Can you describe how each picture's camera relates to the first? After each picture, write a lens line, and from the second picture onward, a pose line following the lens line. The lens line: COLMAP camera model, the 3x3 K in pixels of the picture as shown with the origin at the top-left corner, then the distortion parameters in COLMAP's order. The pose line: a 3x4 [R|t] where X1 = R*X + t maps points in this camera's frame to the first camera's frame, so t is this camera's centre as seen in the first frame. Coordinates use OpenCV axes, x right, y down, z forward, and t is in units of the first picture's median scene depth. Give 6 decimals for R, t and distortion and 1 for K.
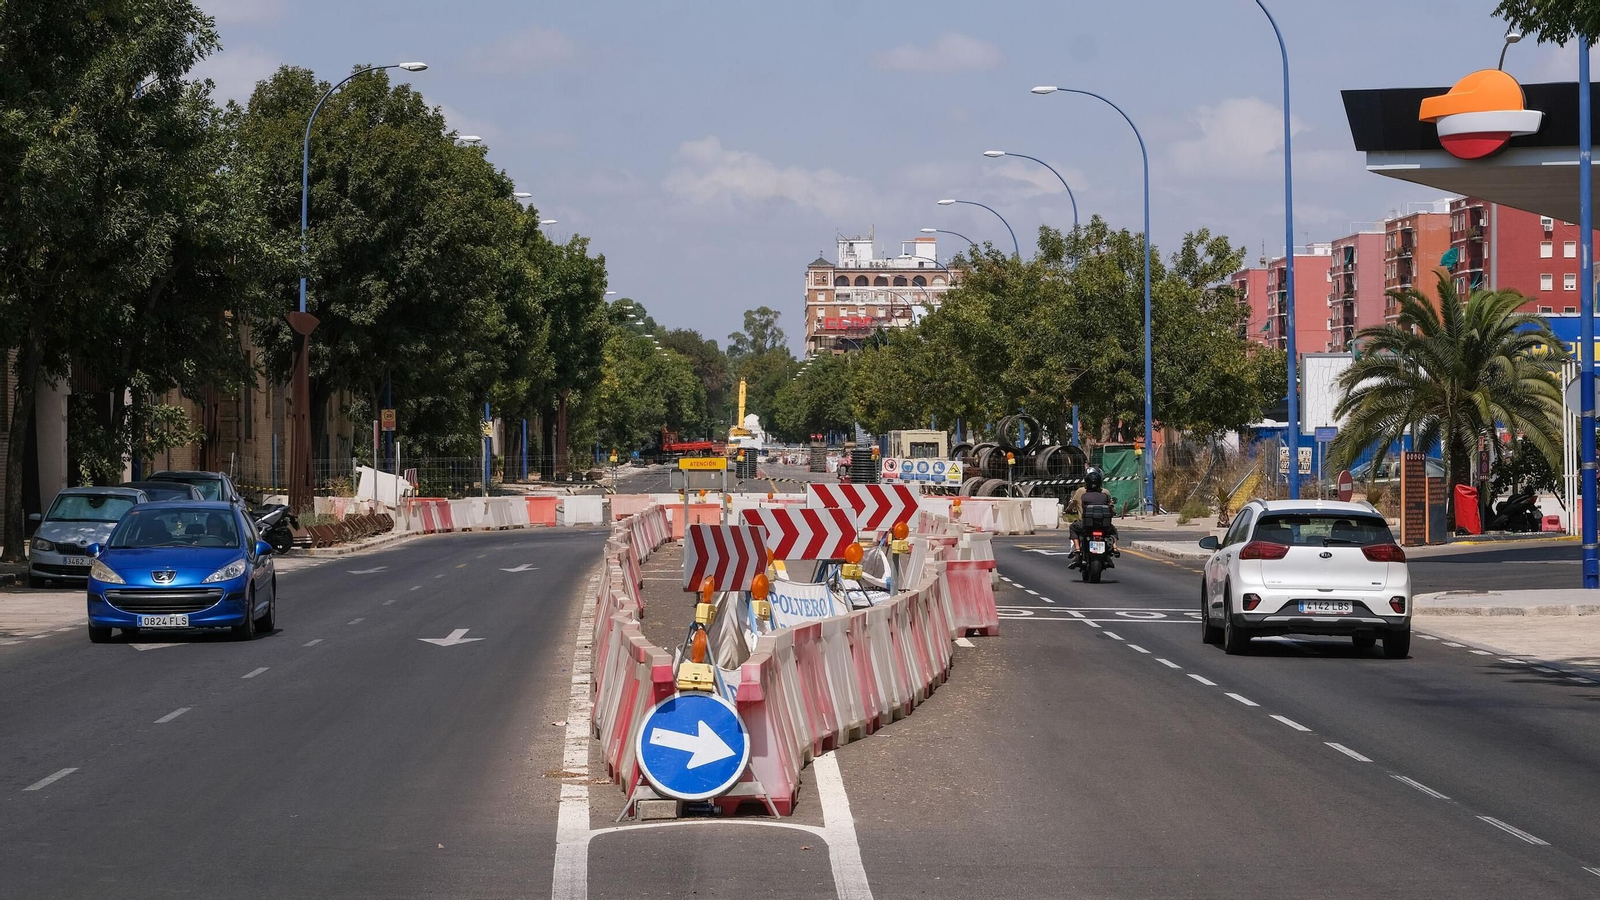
lens RADIAL K [[4882.0, 0, 800.1], [0, 4882.0, 449.5], [0, 0, 1]] dist [-0.152730, 0.000000]
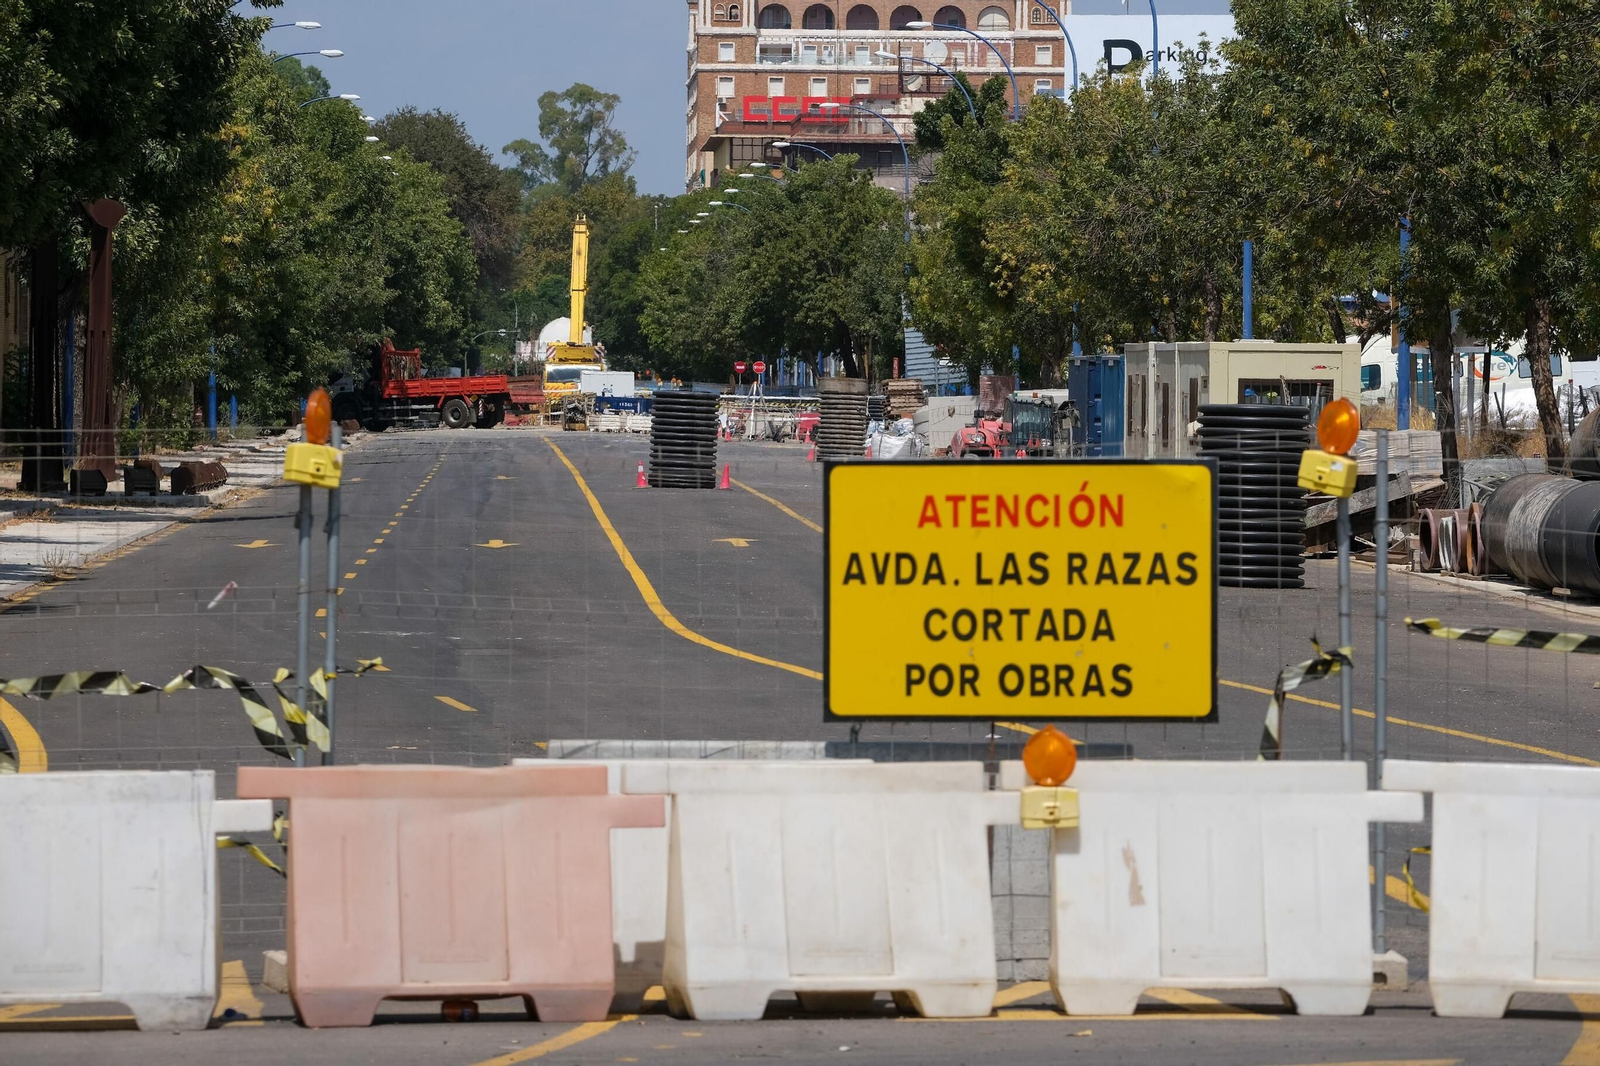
lens RADIAL K [[9886.9, 0, 793.2], [0, 9886.9, 535.0], [0, 0, 1]] dist [0.195757, 0.000000]
pose [[0.999800, 0.010629, 0.016966, -0.008679], [-0.010862, 0.999847, 0.013682, 0.000047], [-0.016818, -0.013864, 0.999762, 0.214399]]
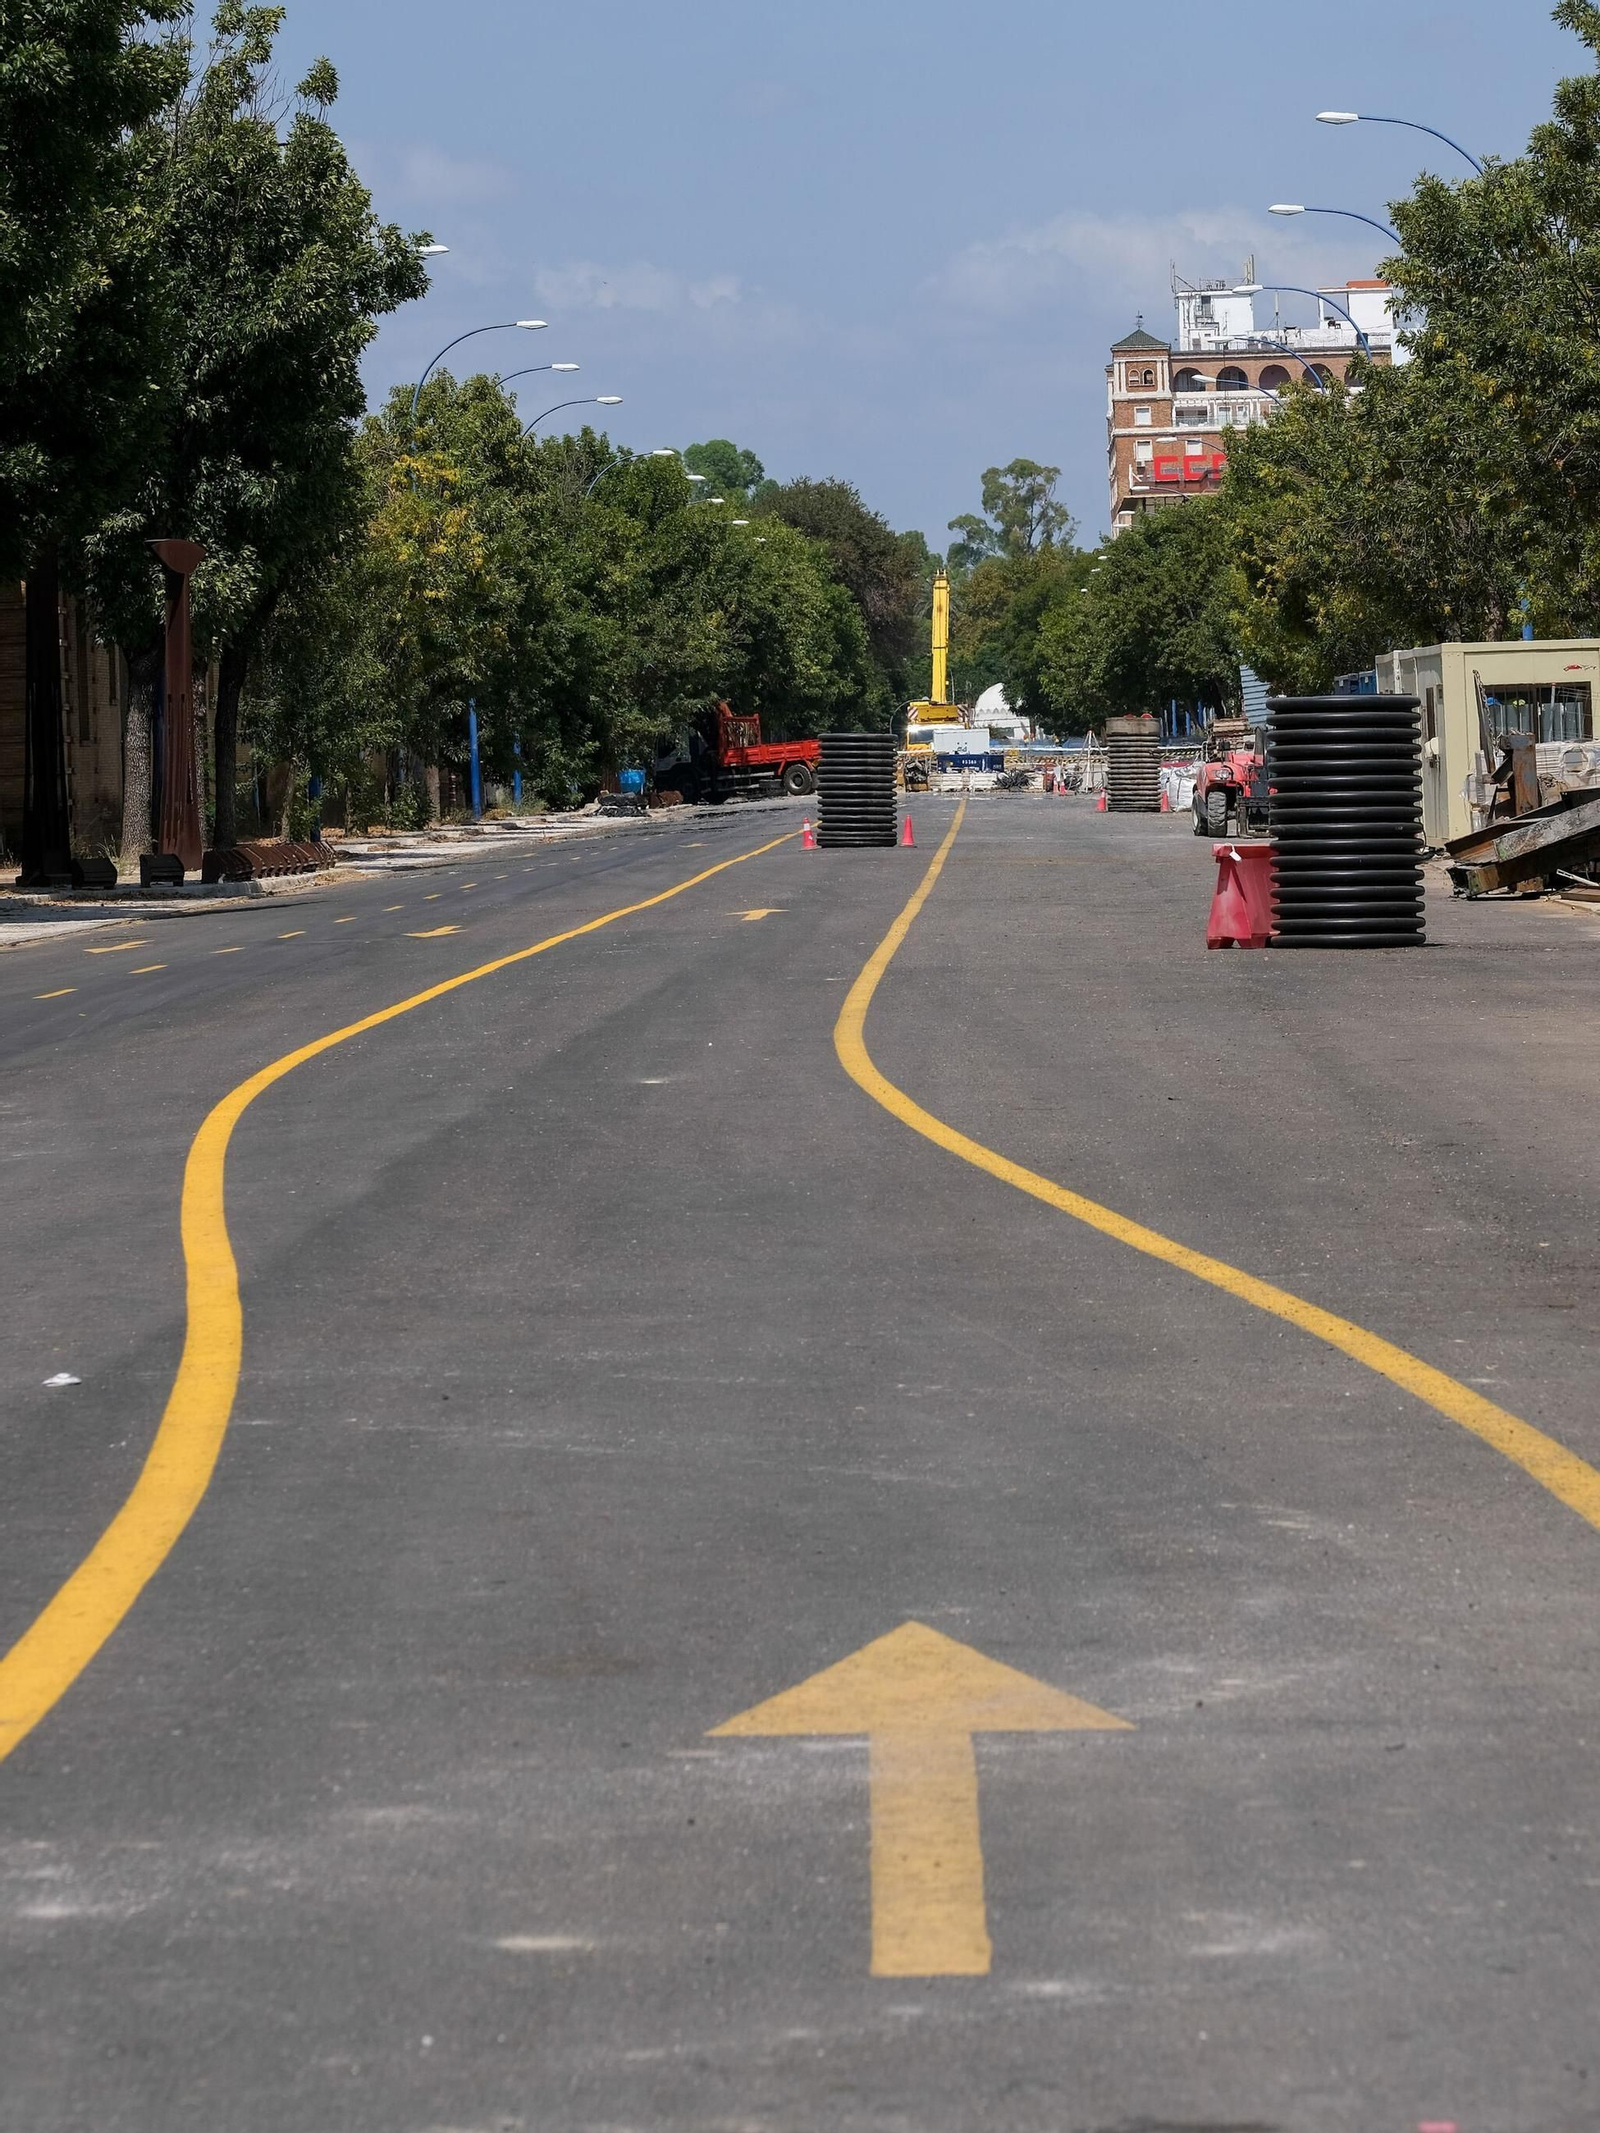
lens RADIAL K [[9478.2, 0, 785.8], [0, 9478.2, 1061.6], [0, 0, 1]] dist [-1.509643, 0.000000]
pose [[0.998787, -0.033156, -0.036400, 0.002060], [0.034259, 0.998959, 0.030130, 0.001127], [0.035363, -0.031341, 0.998883, 0.285697]]
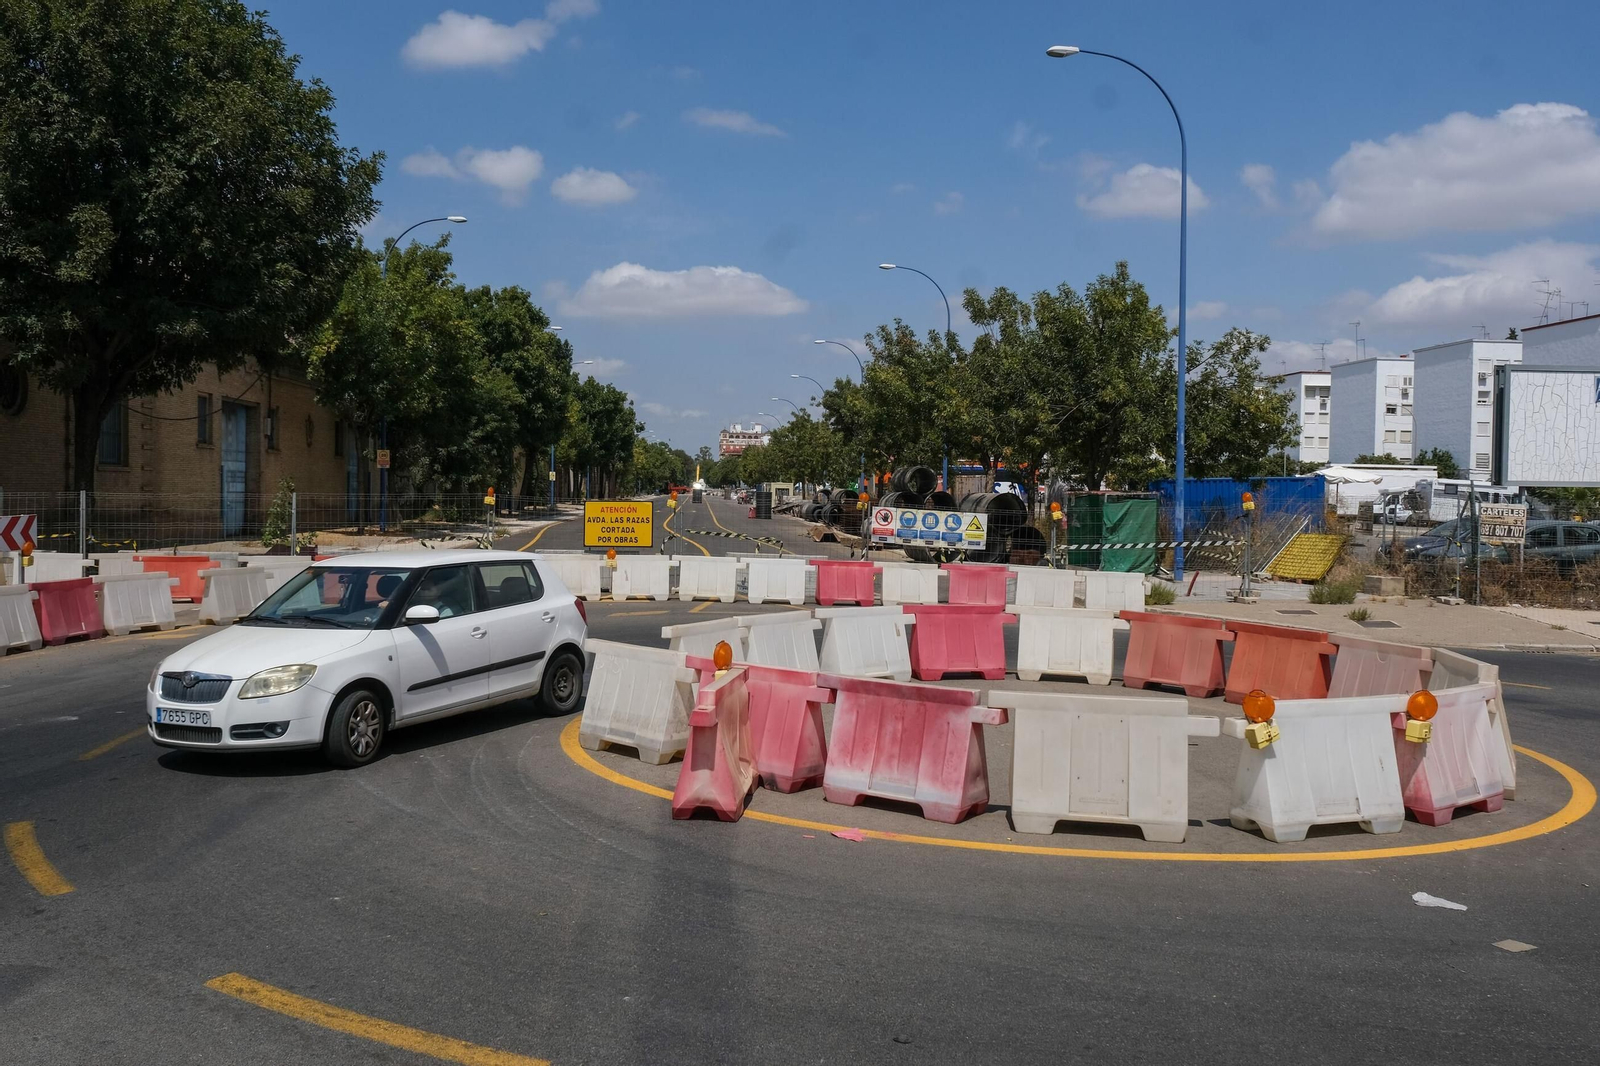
lens RADIAL K [[1372.4, 0, 806.8], [0, 1372.4, 529.2], [0, 0, 1]] dist [0.008789, 0.001030]
pose [[0.997598, 0.018286, 0.066812, -0.001654], [-0.020137, 0.999429, 0.027128, -0.000057], [-0.066277, -0.028408, 0.997397, 0.229594]]
